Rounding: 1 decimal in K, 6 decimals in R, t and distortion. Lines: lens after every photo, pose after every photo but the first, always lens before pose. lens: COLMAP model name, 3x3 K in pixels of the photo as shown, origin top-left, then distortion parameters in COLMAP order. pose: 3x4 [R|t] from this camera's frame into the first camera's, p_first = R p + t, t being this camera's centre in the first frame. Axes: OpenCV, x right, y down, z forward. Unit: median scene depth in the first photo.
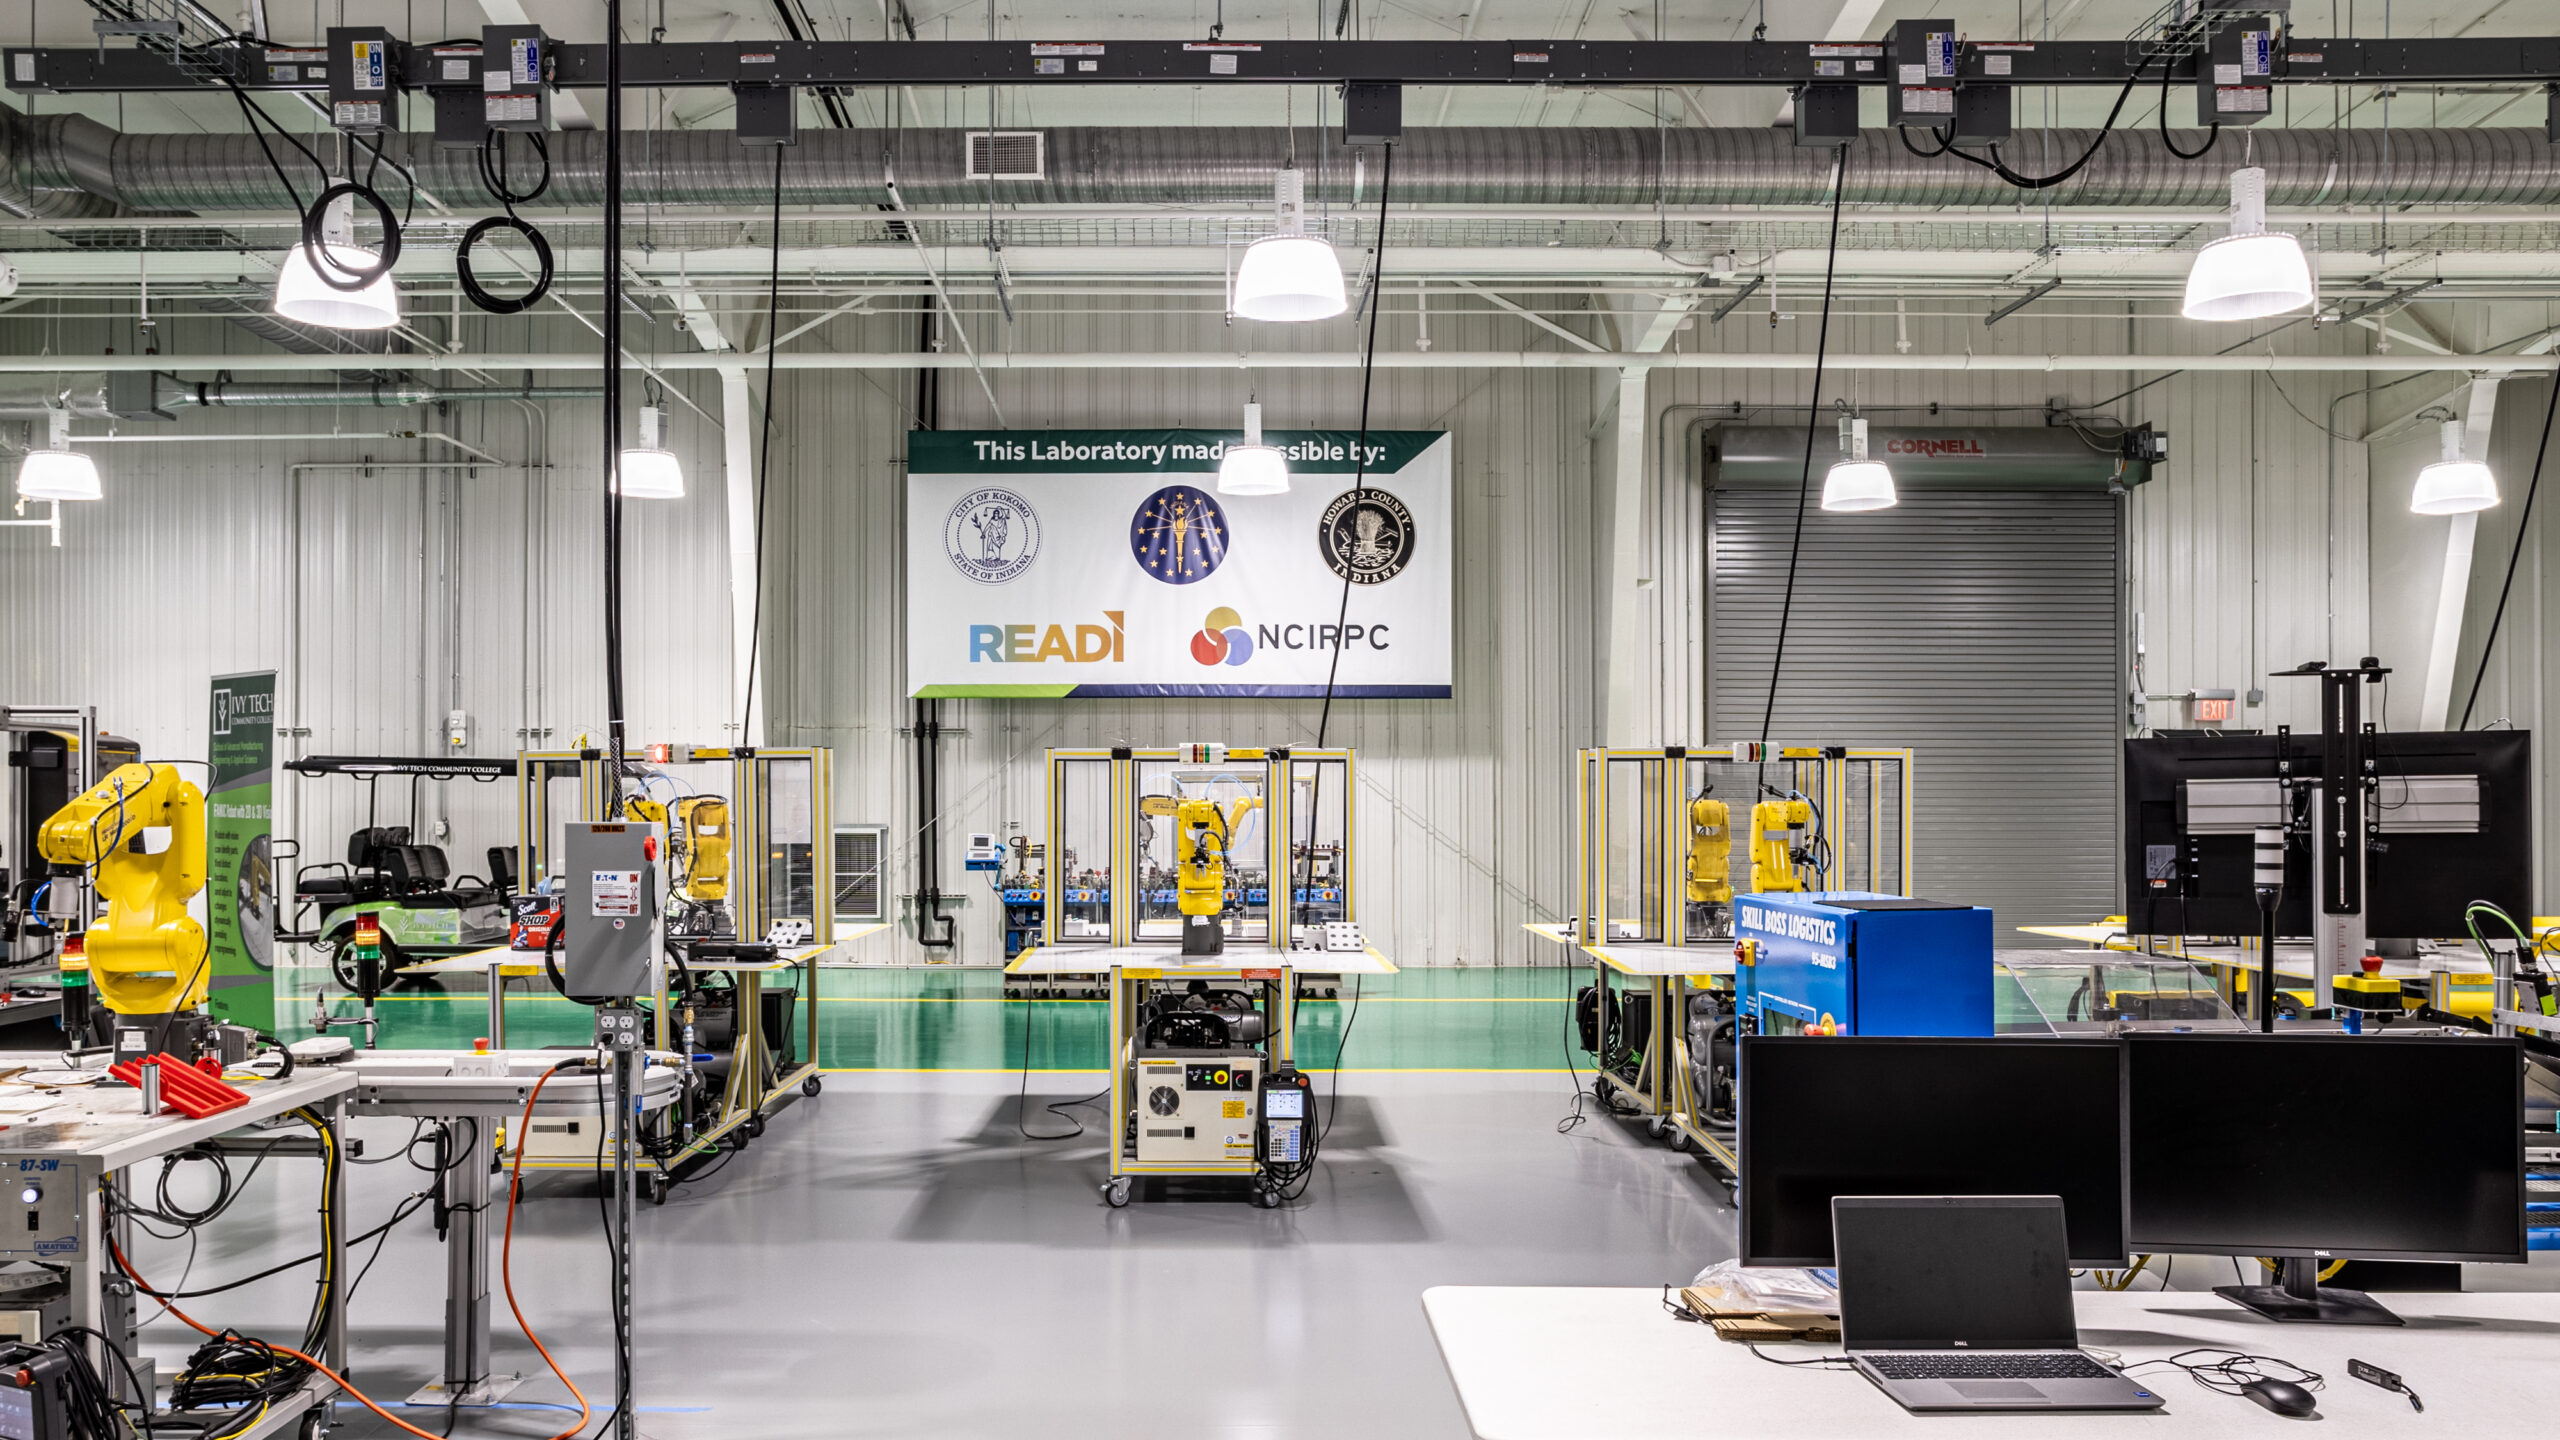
lens RADIAL K [[1849.6, 0, 1281.4], [0, 1849.6, 807.2], [0, 0, 1]] dist [-0.040899, 0.001912]
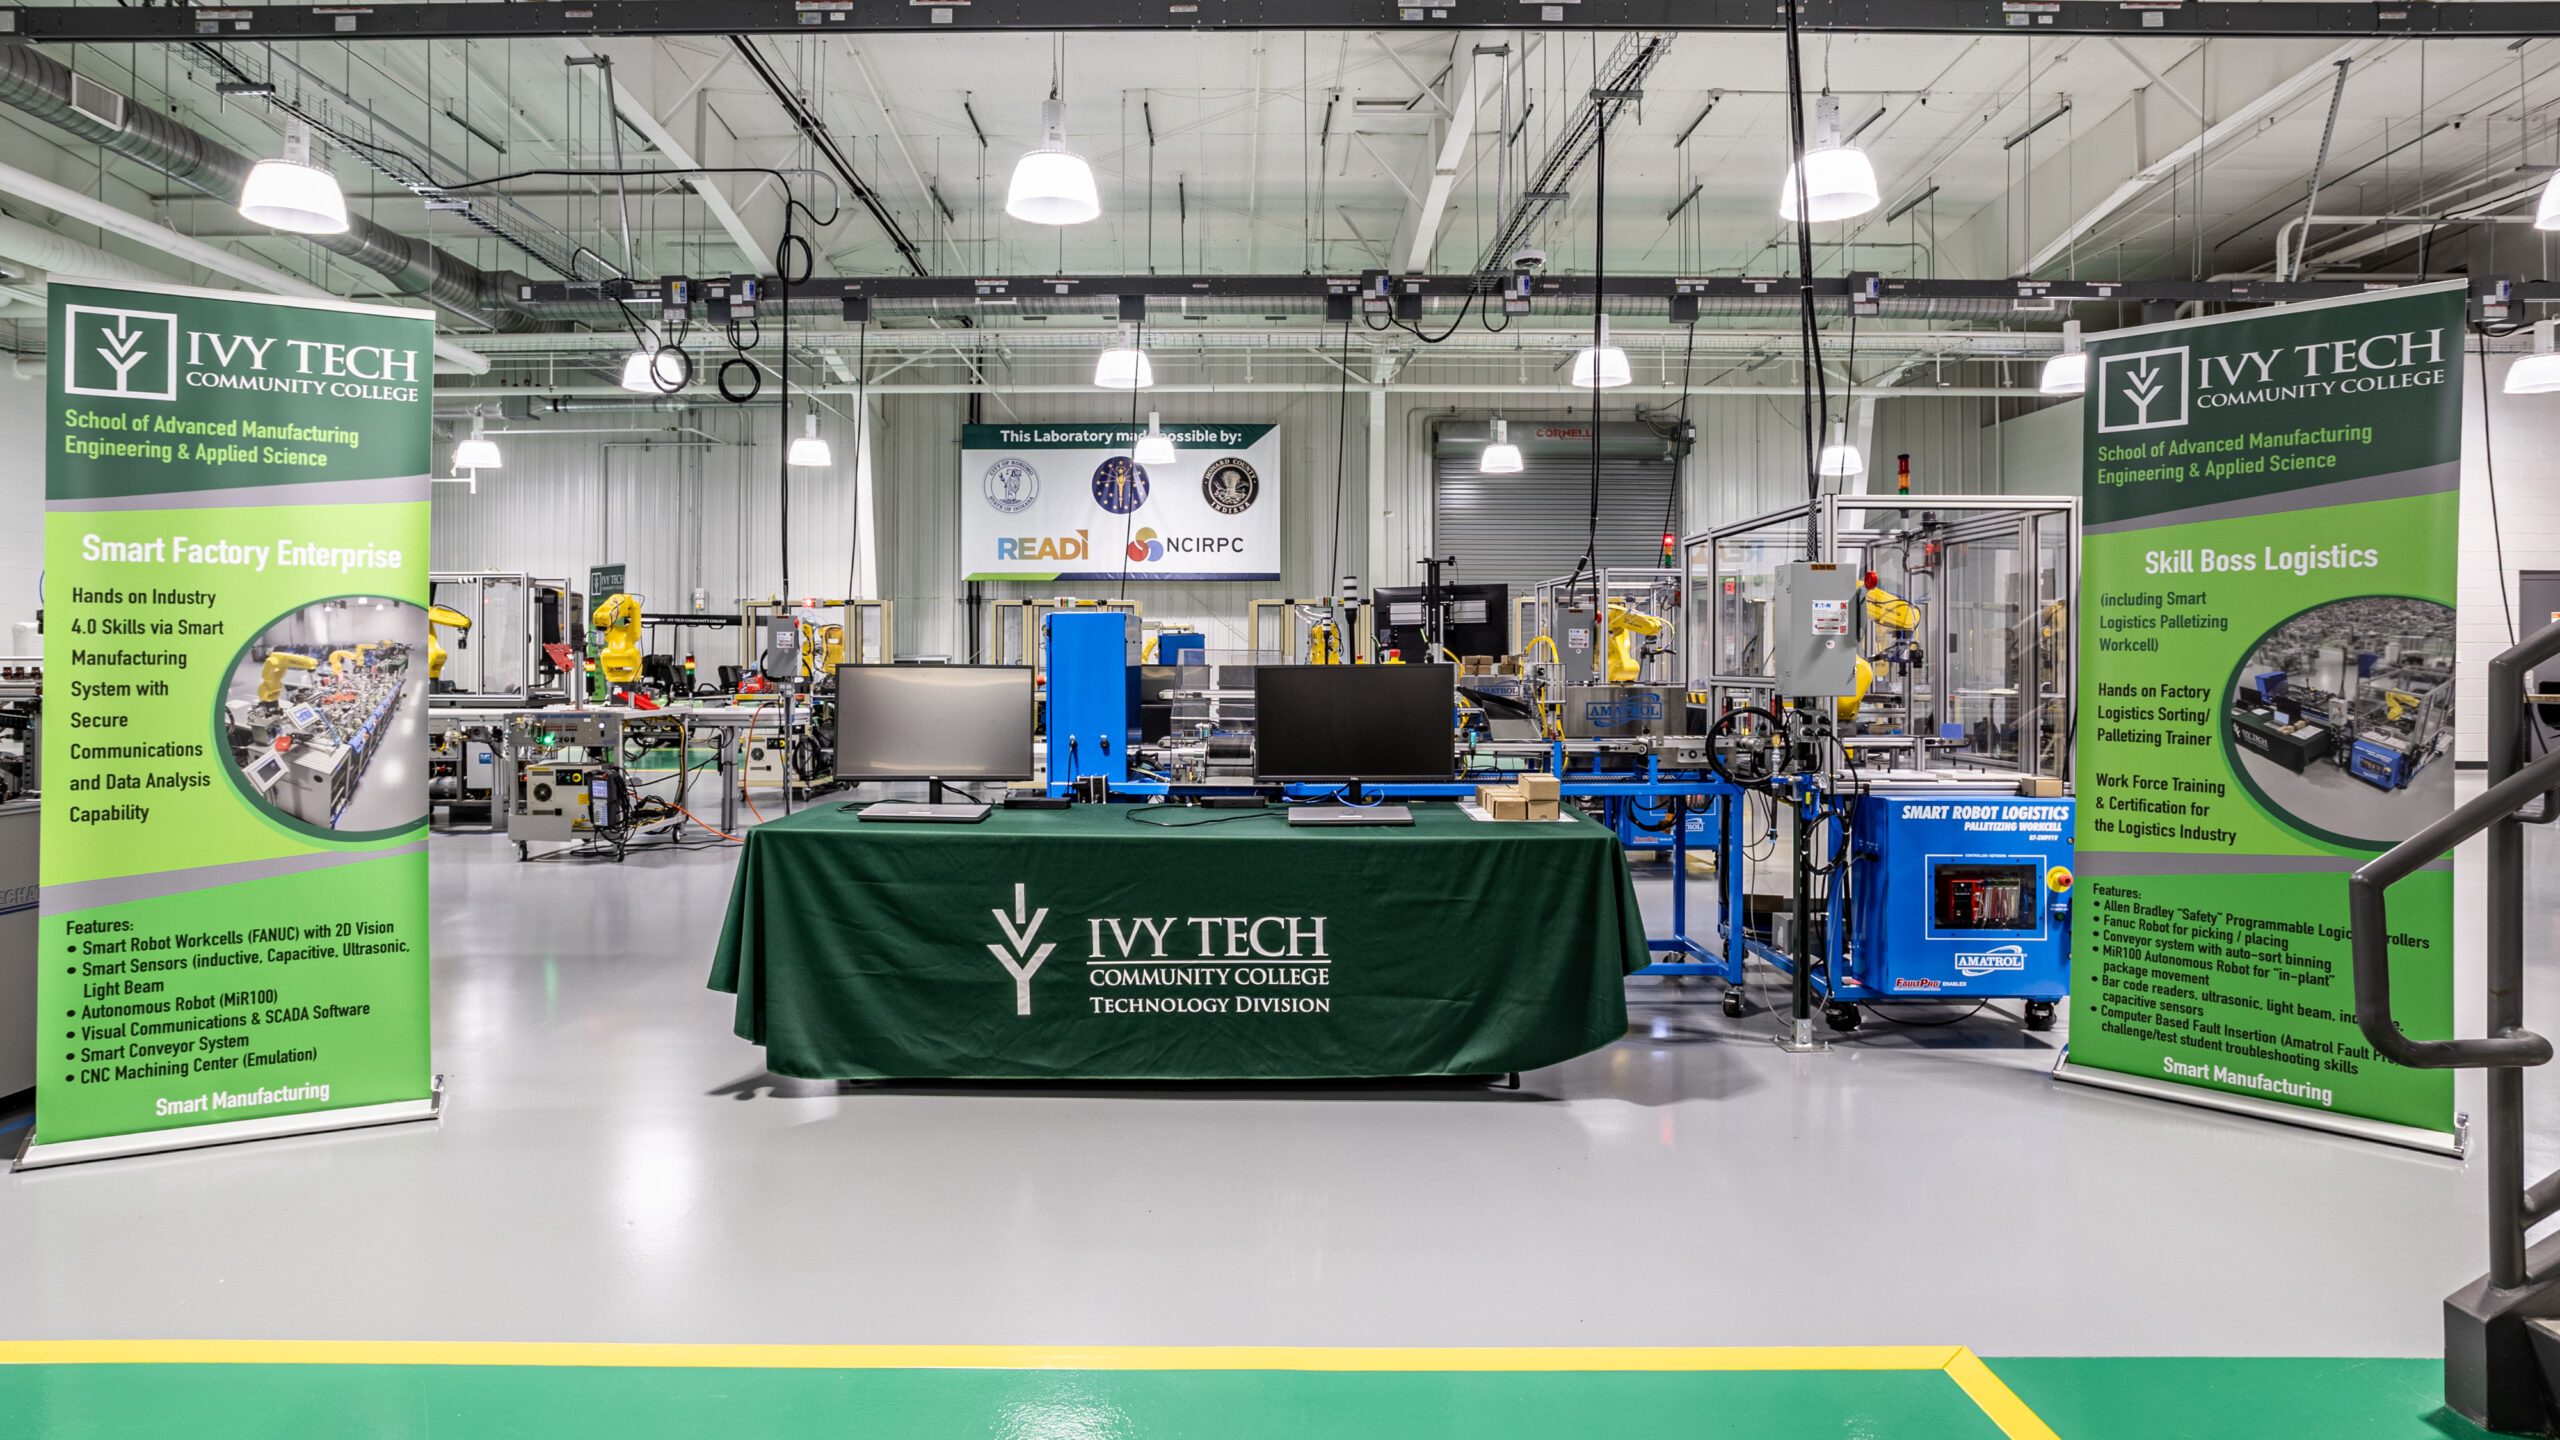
lens RADIAL K [[1440.4, 0, 1327.2], [0, 1440.4, 665.6], [0, 0, 1]] dist [-0.072095, -0.000047]
pose [[0.999958, -0.000033, 0.009196, 0.123606], [0.000085, 0.999984, -0.005611, 0.026722], [-0.009196, 0.005611, 0.999942, -0.328193]]
